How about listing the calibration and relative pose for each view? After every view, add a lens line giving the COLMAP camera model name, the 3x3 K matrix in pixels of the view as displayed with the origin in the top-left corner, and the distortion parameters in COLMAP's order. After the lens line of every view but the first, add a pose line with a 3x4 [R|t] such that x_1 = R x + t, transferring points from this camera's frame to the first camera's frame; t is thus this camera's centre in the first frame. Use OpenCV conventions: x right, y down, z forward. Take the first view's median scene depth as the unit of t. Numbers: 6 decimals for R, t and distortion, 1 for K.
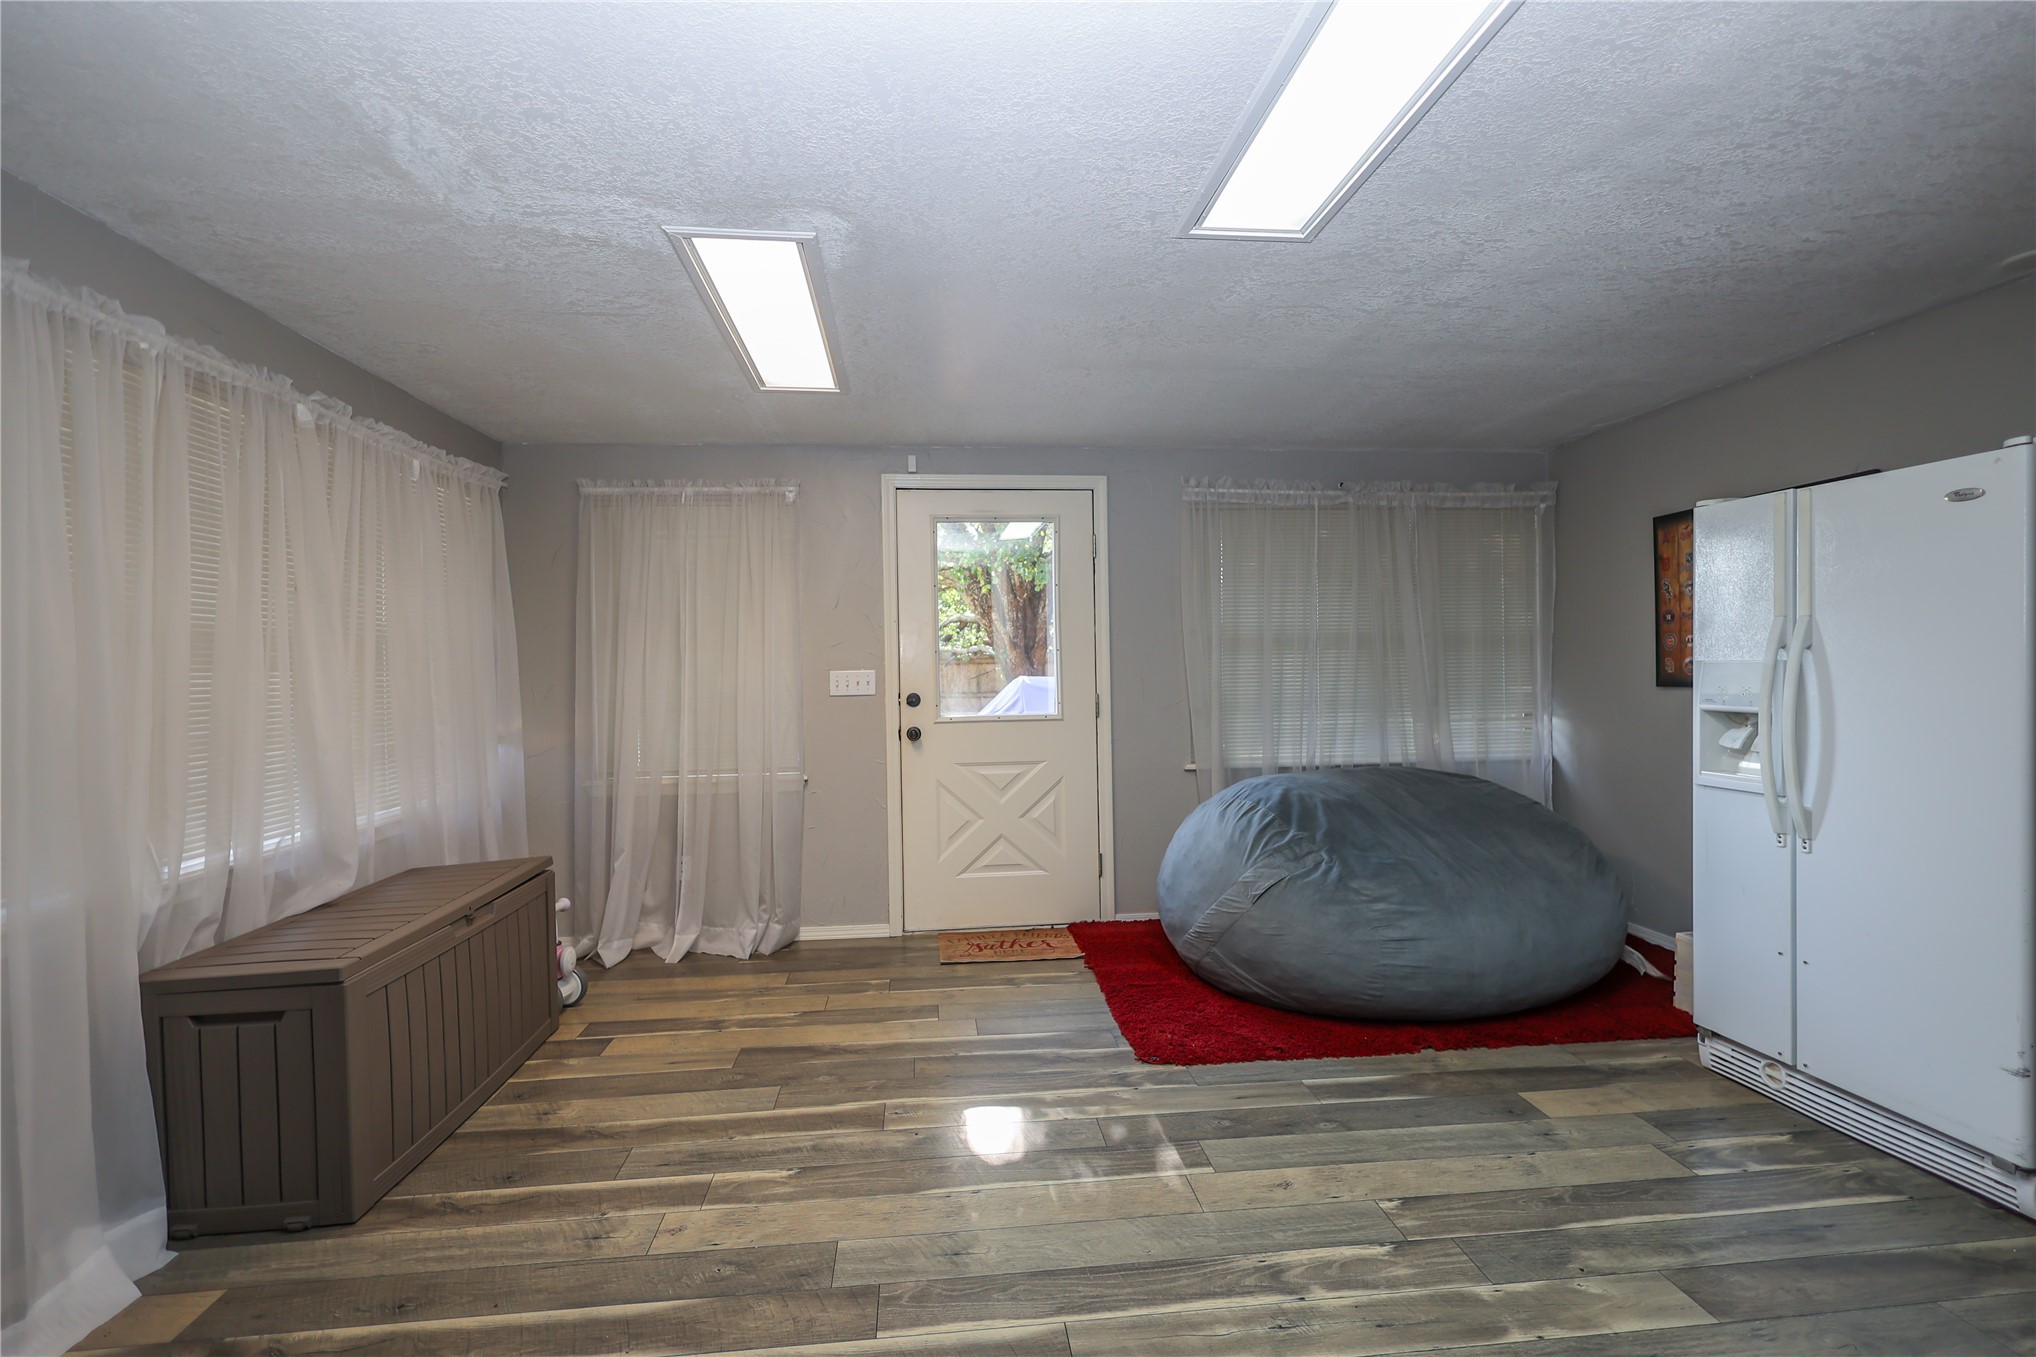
lens RADIAL K [[944.9, 0, 1030.1], [0, 944.9, 677.1], [0, 0, 1]] dist [-0.001866, 0.000396]
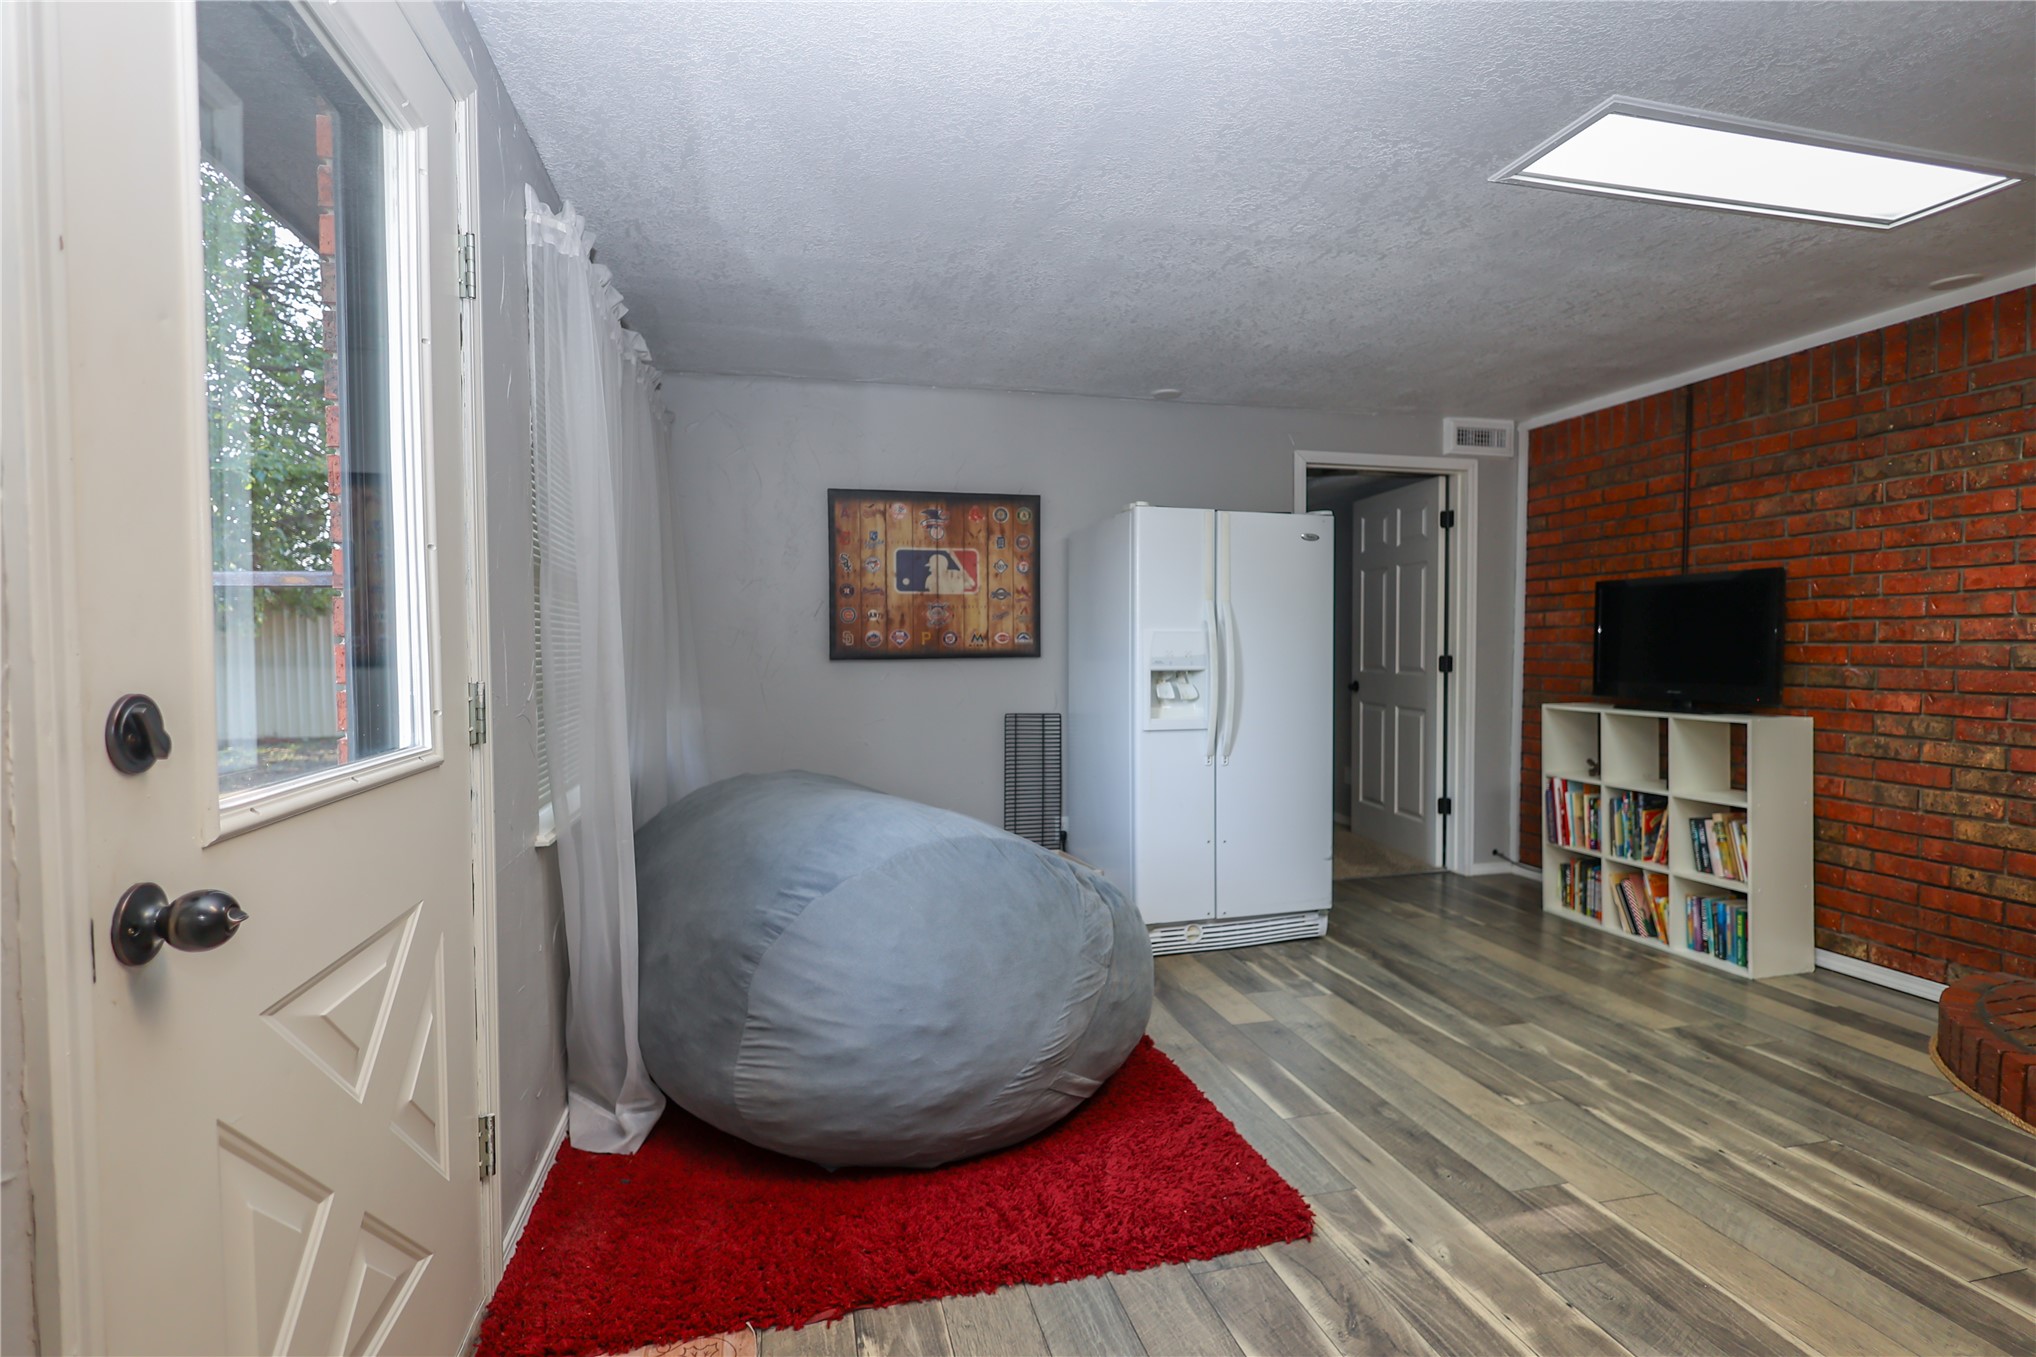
lens RADIAL K [[944.9, 0, 1022.5], [0, 944.9, 677.4], [0, 0, 1]] dist [-0.001866, 0.000396]
pose [[-0.139231, -0.014502, 0.990154, -0.624845], [0.013400, 0.999774, 0.016527, 0.027134], [-0.990169, 0.015569, -0.139005, 1.677106]]
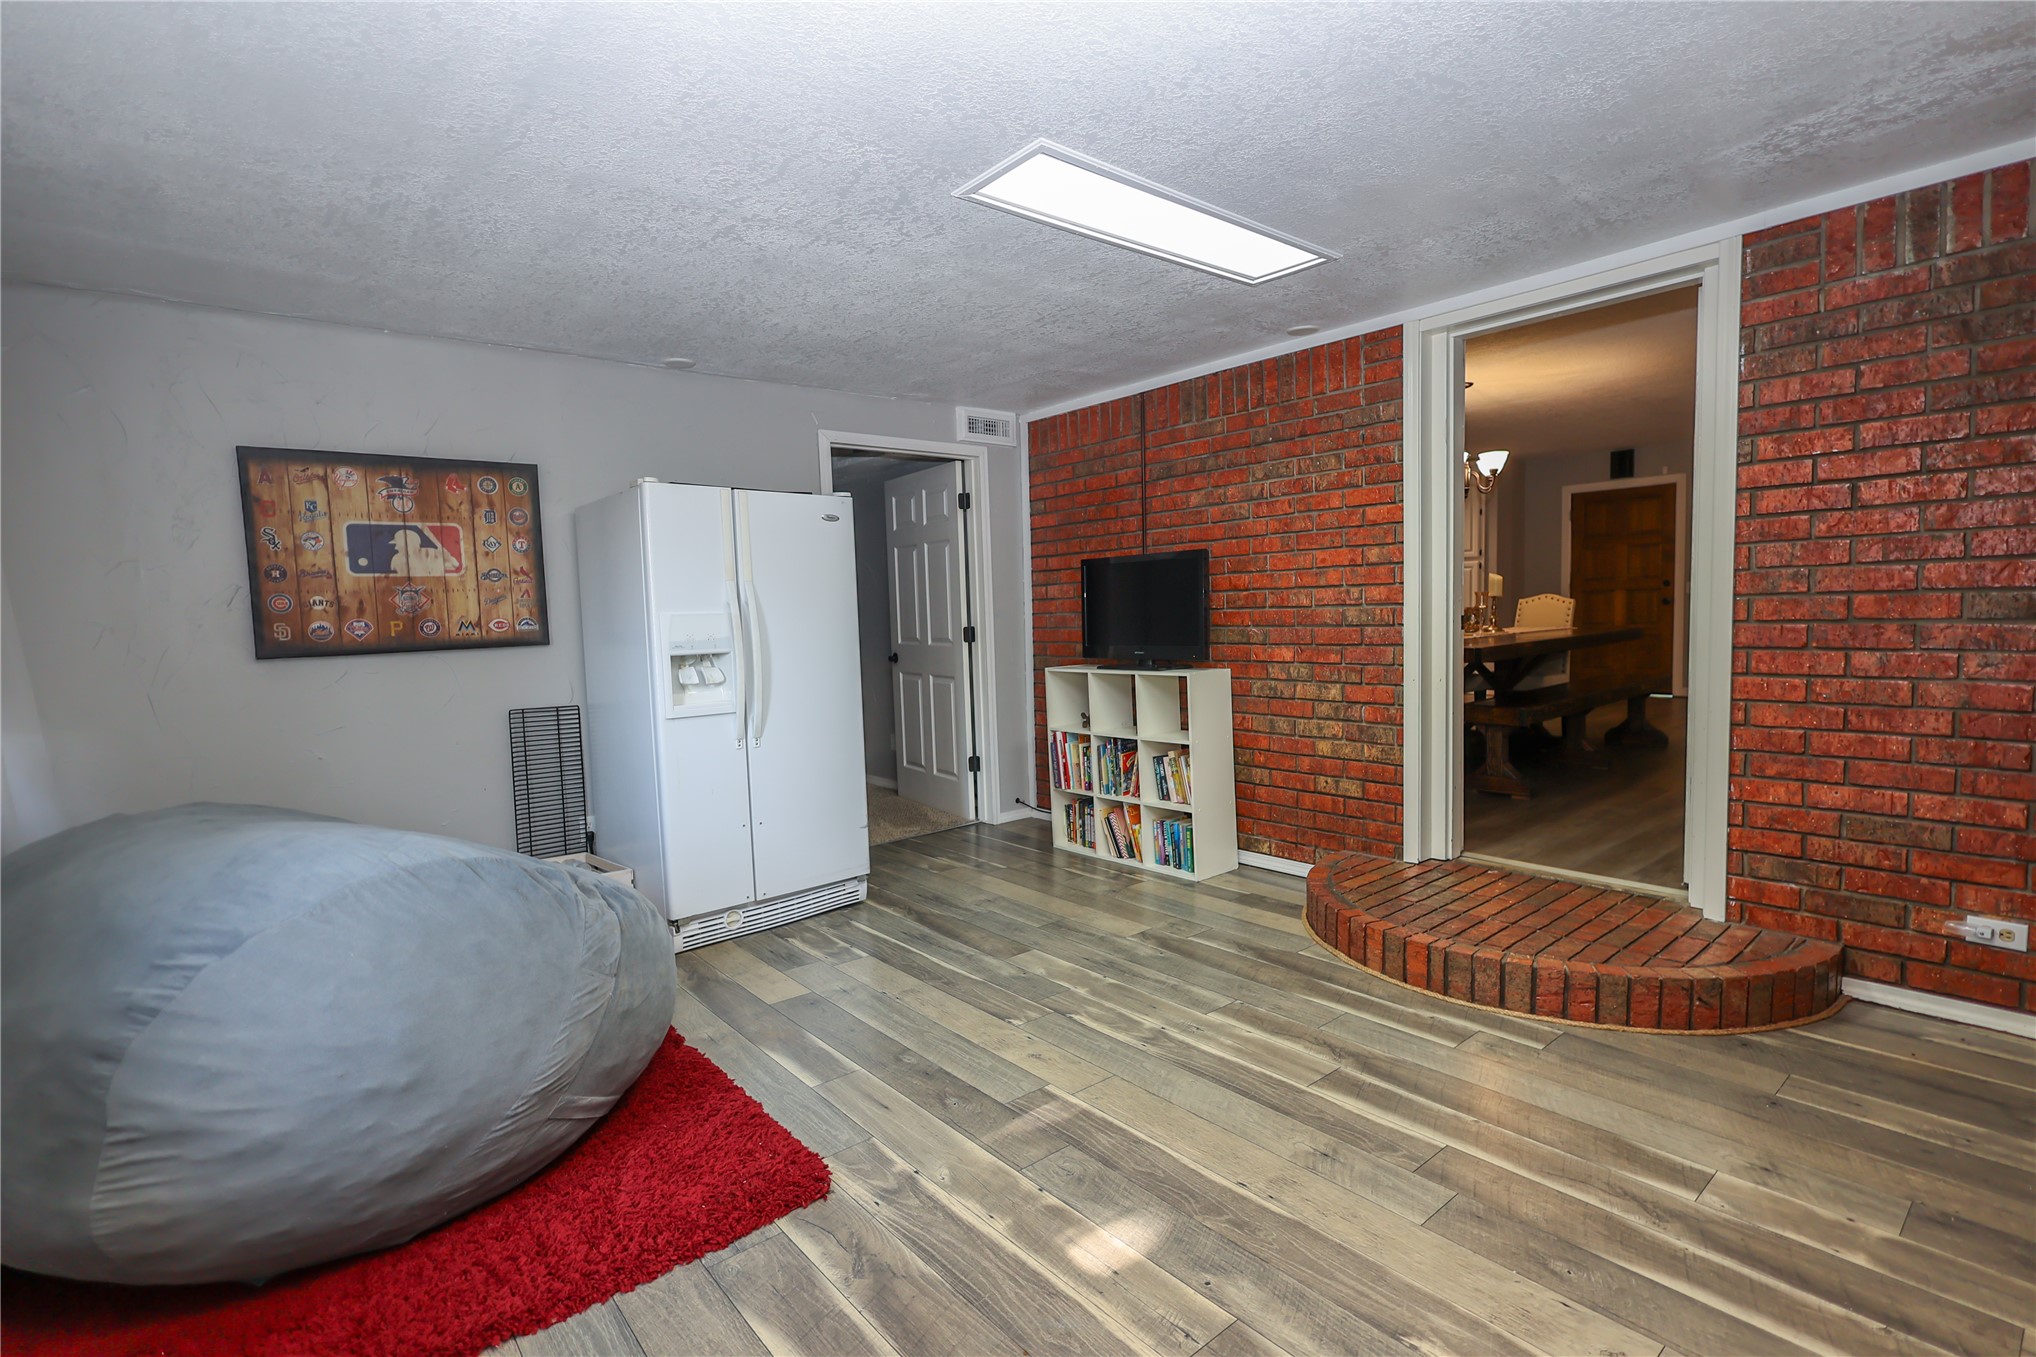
lens RADIAL K [[944.9, 0, 1023.4], [0, 944.9, 680.2], [0, 0, 1]] dist [-0.001866, 0.000396]
pose [[-0.554626, -0.026331, 0.831683, -0.658759], [0.048383, 0.996788, 0.063824, 0.014723], [-0.830692, 0.075638, -0.551570, 1.612765]]
